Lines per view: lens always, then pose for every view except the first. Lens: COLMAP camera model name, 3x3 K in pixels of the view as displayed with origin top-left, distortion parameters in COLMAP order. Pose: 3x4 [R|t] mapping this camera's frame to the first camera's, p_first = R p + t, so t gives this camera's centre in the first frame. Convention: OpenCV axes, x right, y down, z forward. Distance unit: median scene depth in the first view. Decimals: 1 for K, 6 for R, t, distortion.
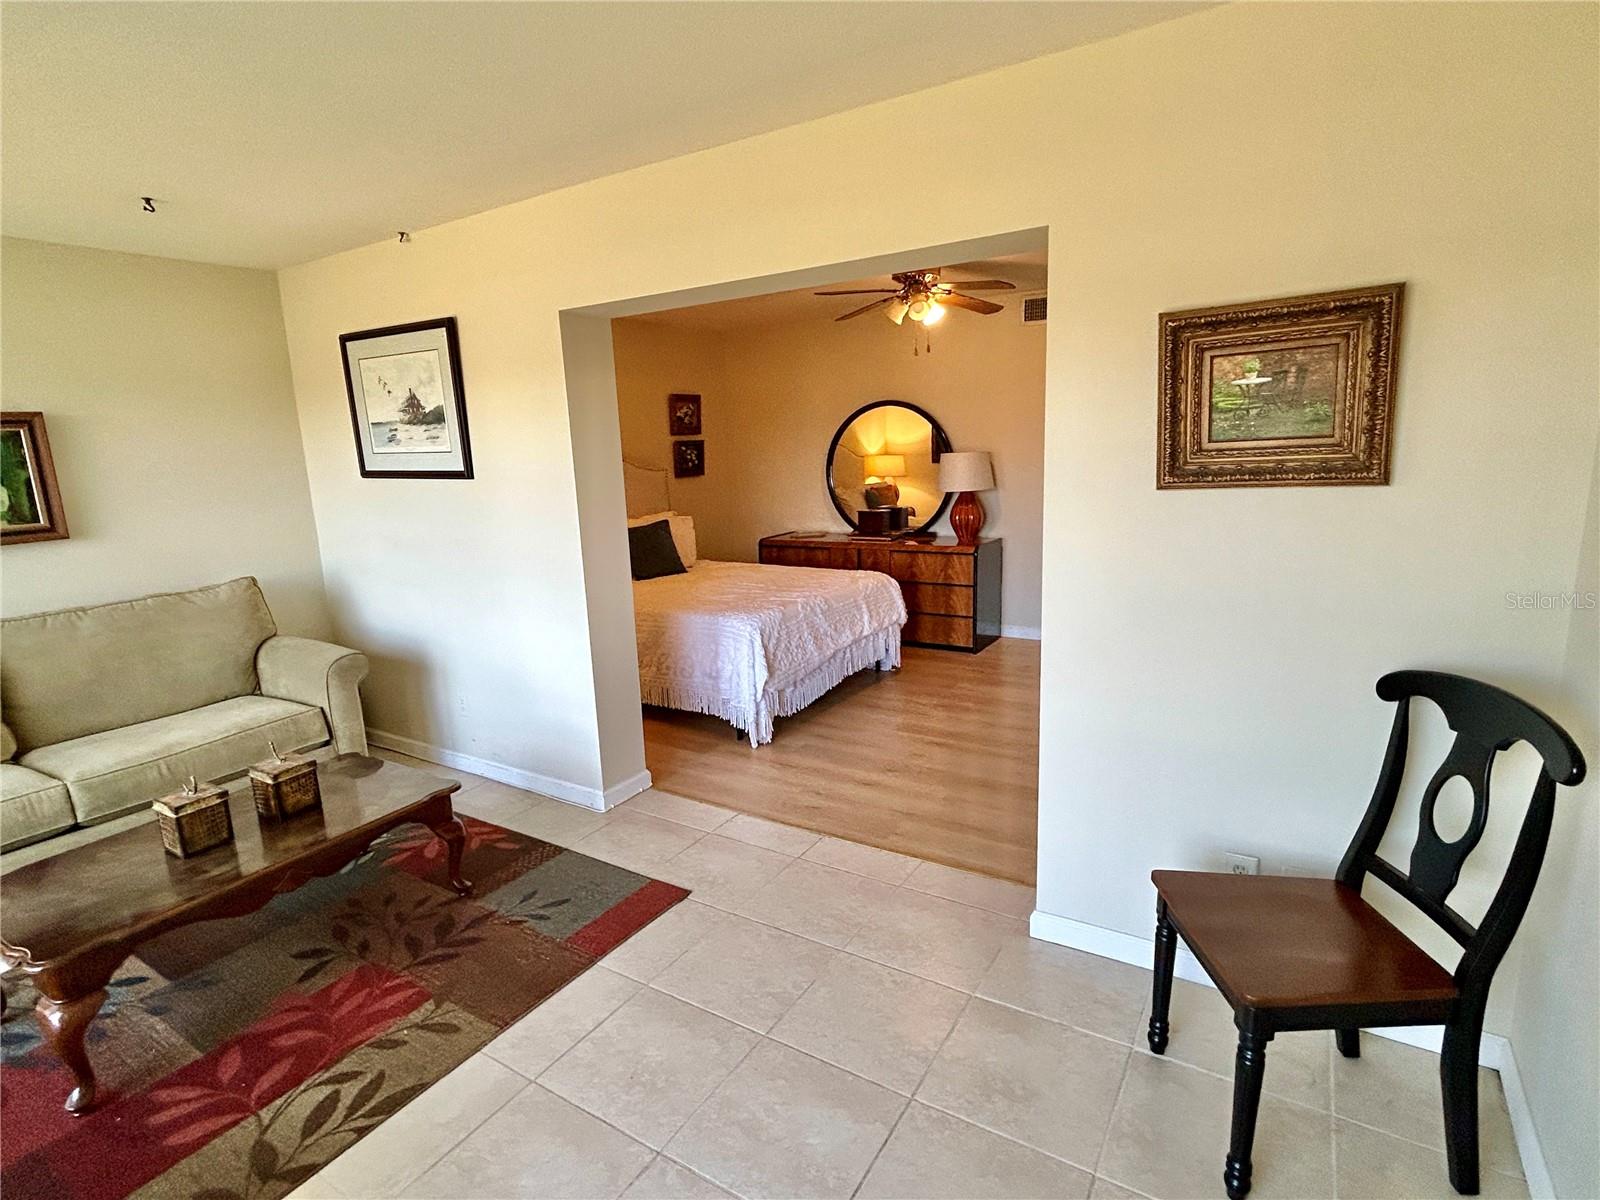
lens RADIAL K [[813.3, 0, 789.0], [0, 813.3, 600.1], [0, 0, 1]] dist [-0.005791, 0.004046]
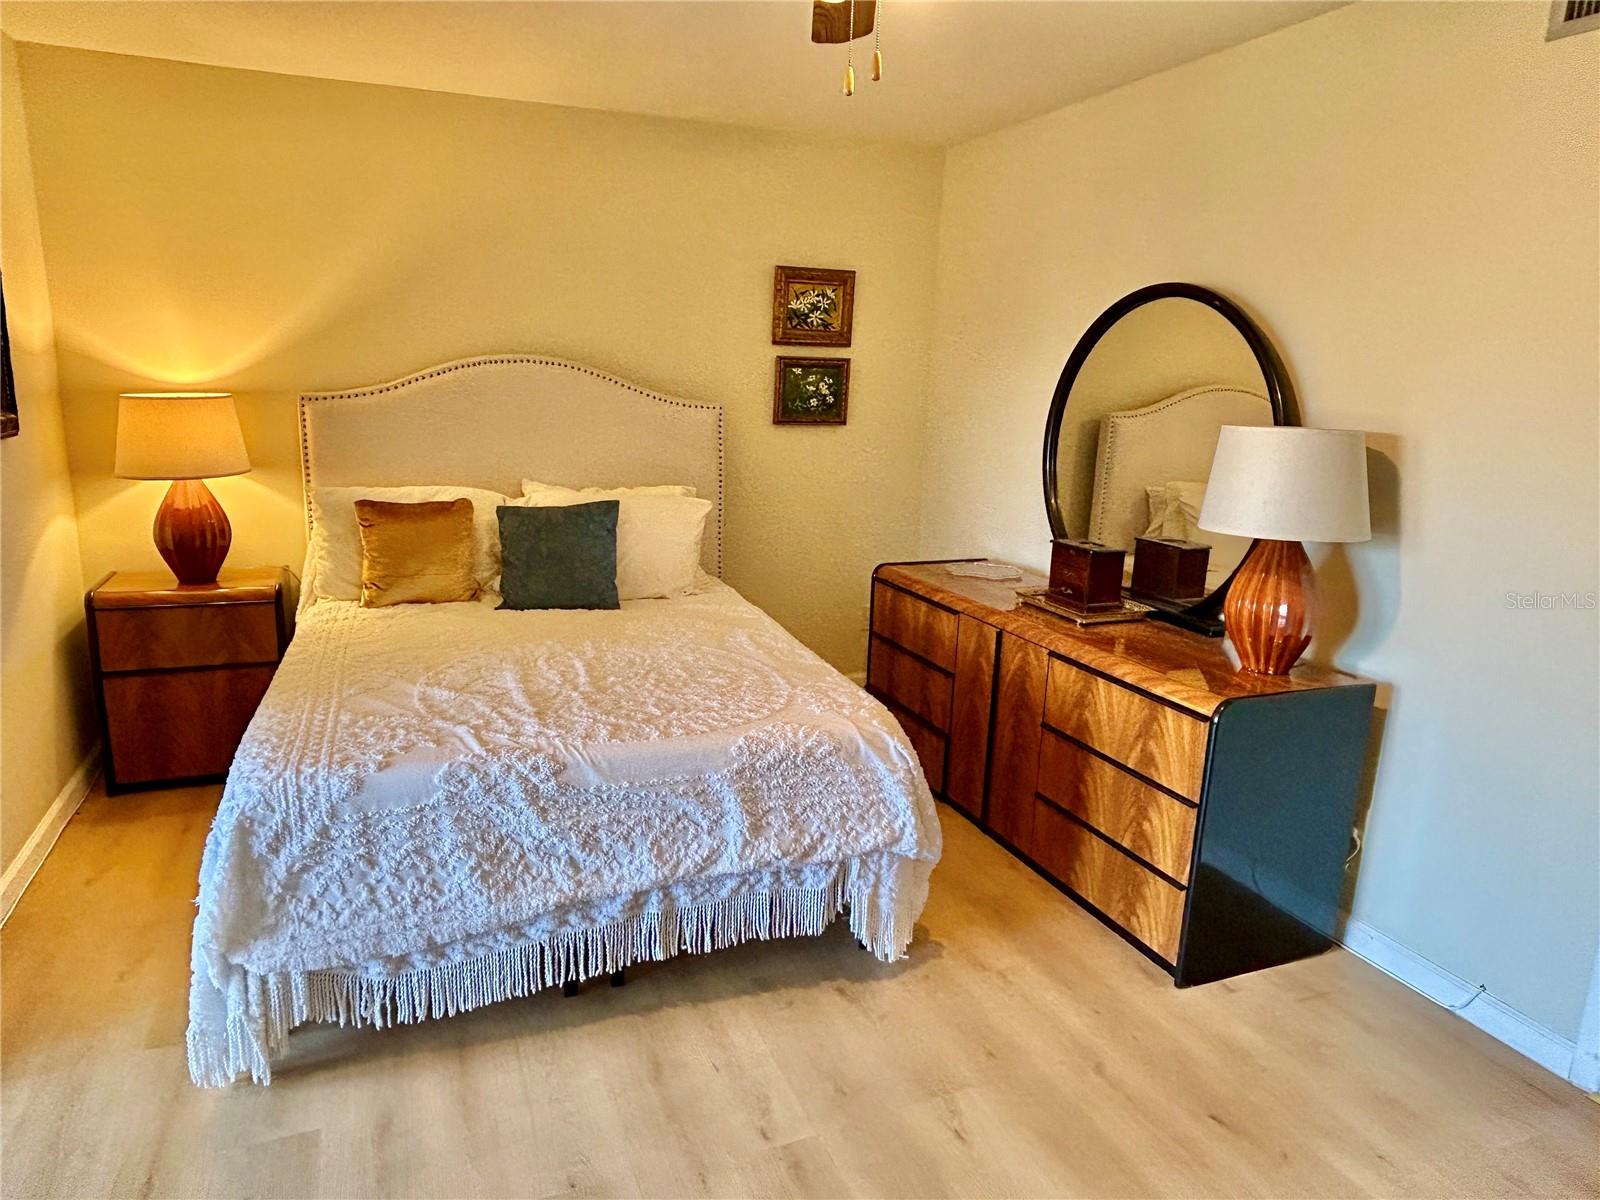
lens RADIAL K [[1020.1, 0, 773.0], [0, 1020.1, 607.8], [0, 0, 1]] dist [0.000807, -0.001913]
pose [[0.803168, 0.193862, -0.563328, 0.538701], [-0.173347, 0.980708, 0.090348, -0.189899], [0.569975, 0.025087, 0.821279, 0.918483]]
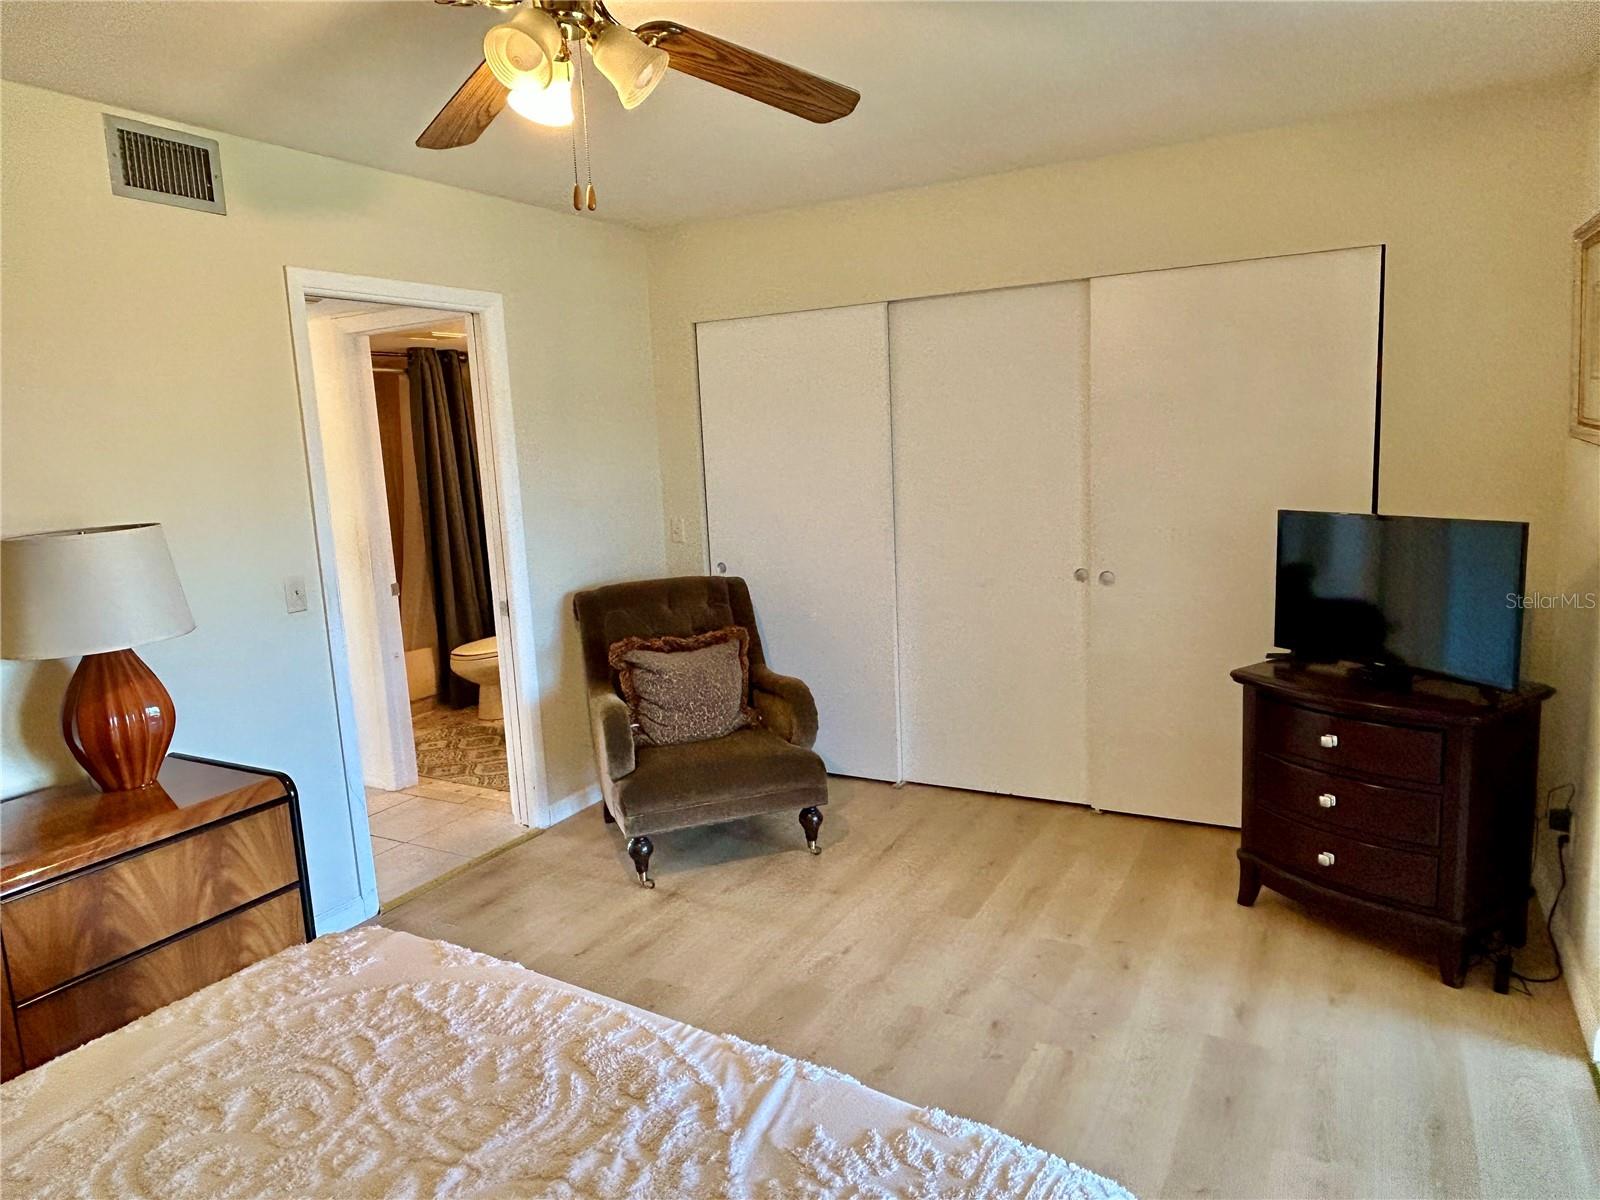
lens RADIAL K [[1020.1, 0, 777.6], [0, 1020.1, 600.6], [0, 0, 1]] dist [0.000807, -0.001913]
pose [[-0.037303, -0.118432, 0.992261, -0.382164], [0.243214, 0.962018, 0.123965, -0.247868], [-0.969255, 0.245956, -0.007082, 1.323604]]
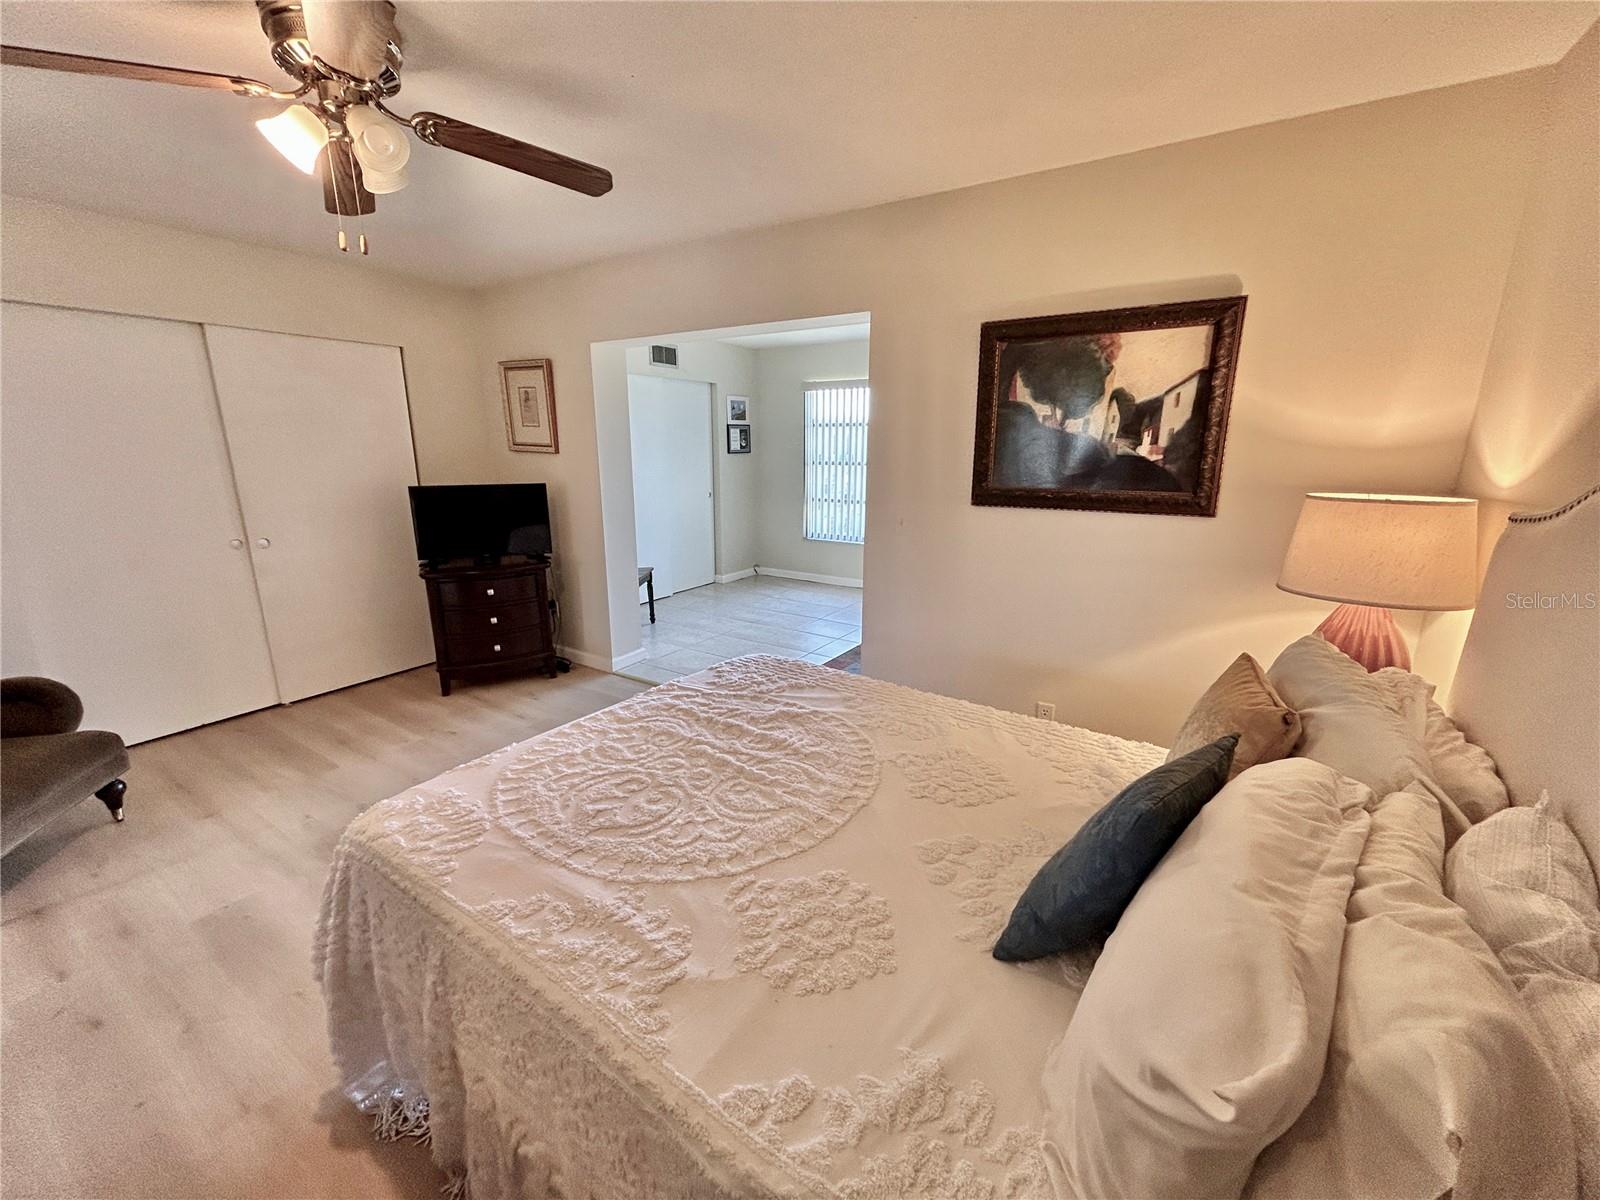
lens RADIAL K [[644.1, 0, 797.0], [0, 644.1, 601.5], [0, 0, 1]] dist [-0.004596, 0.002446]
pose [[-0.999309, 0.032236, 0.018520, -0.125061], [0.037049, 0.904802, 0.424217, -0.368019], [-0.003081, 0.424610, -0.905371, 1.950146]]
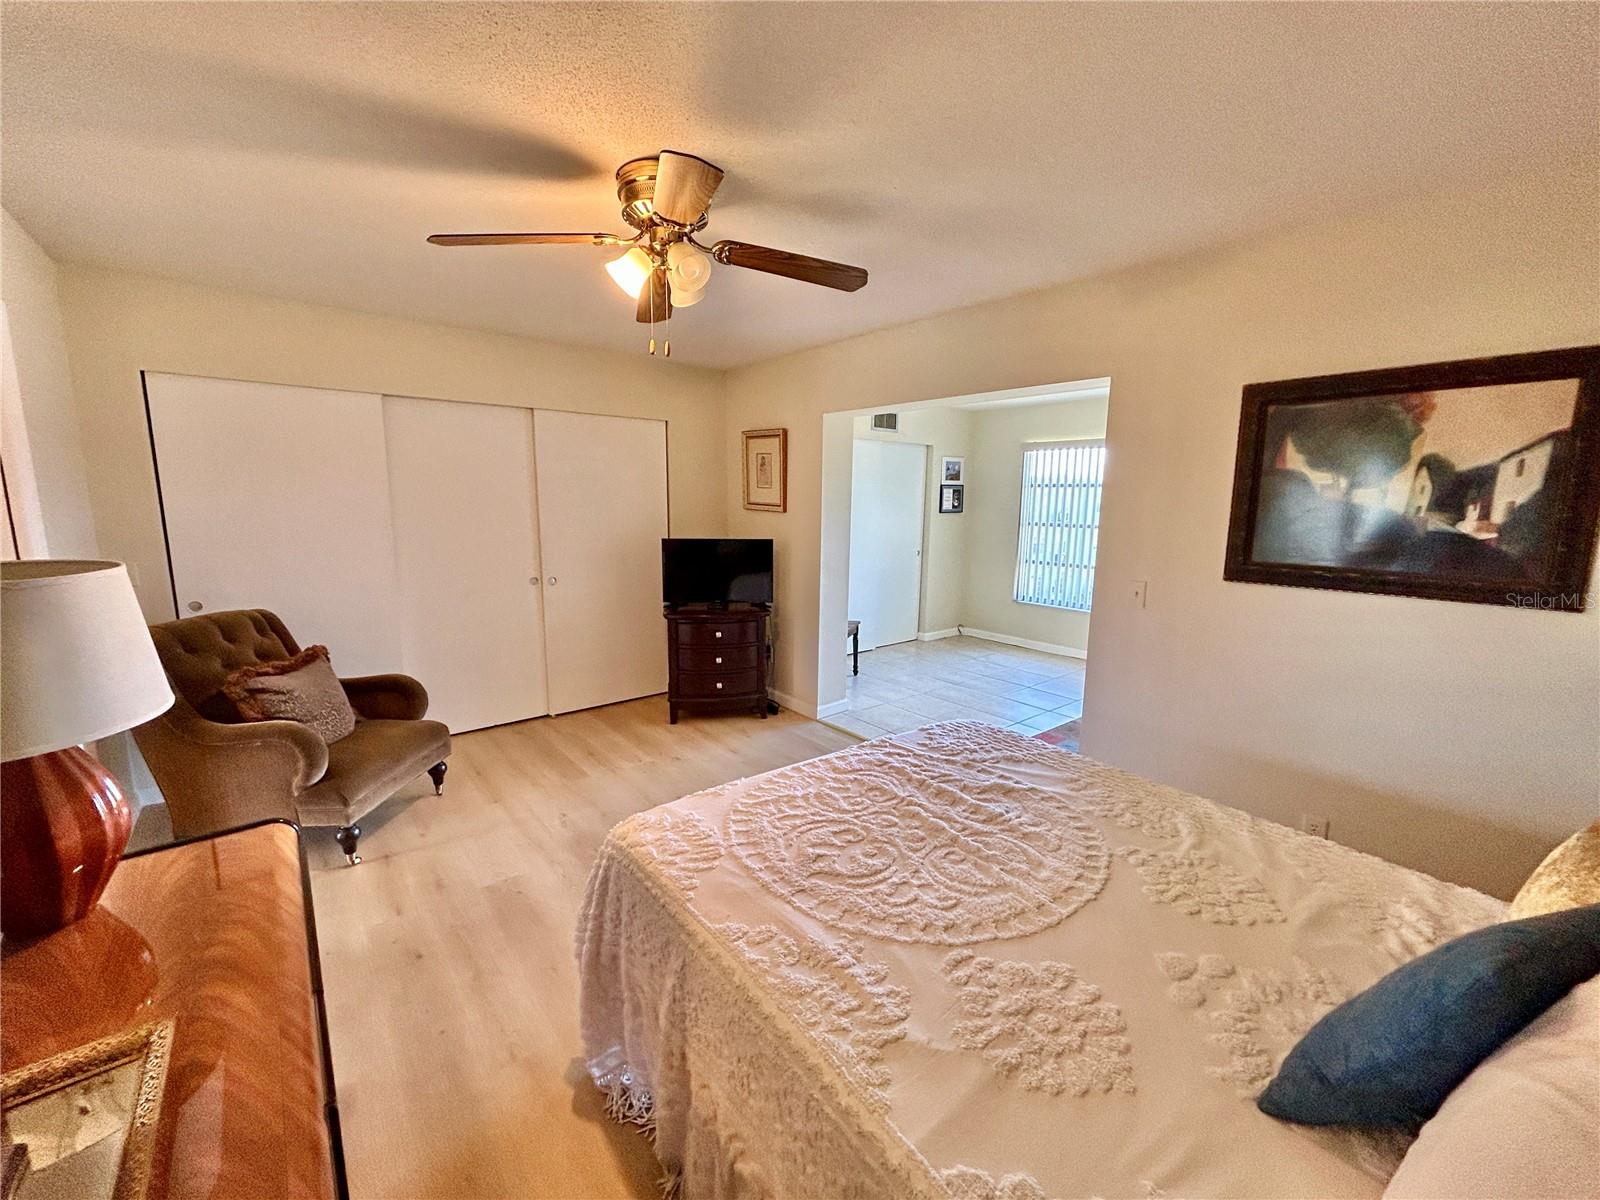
lens RADIAL K [[644.1, 0, 794.5], [0, 644.1, 601.7], [0, 0, 1]] dist [-0.004596, 0.002446]
pose [[-0.948340, -0.025812, 0.316204, -0.102336], [0.084378, 0.940267, 0.329816, -0.385701], [-0.305829, 0.339459, -0.889515, 1.971597]]
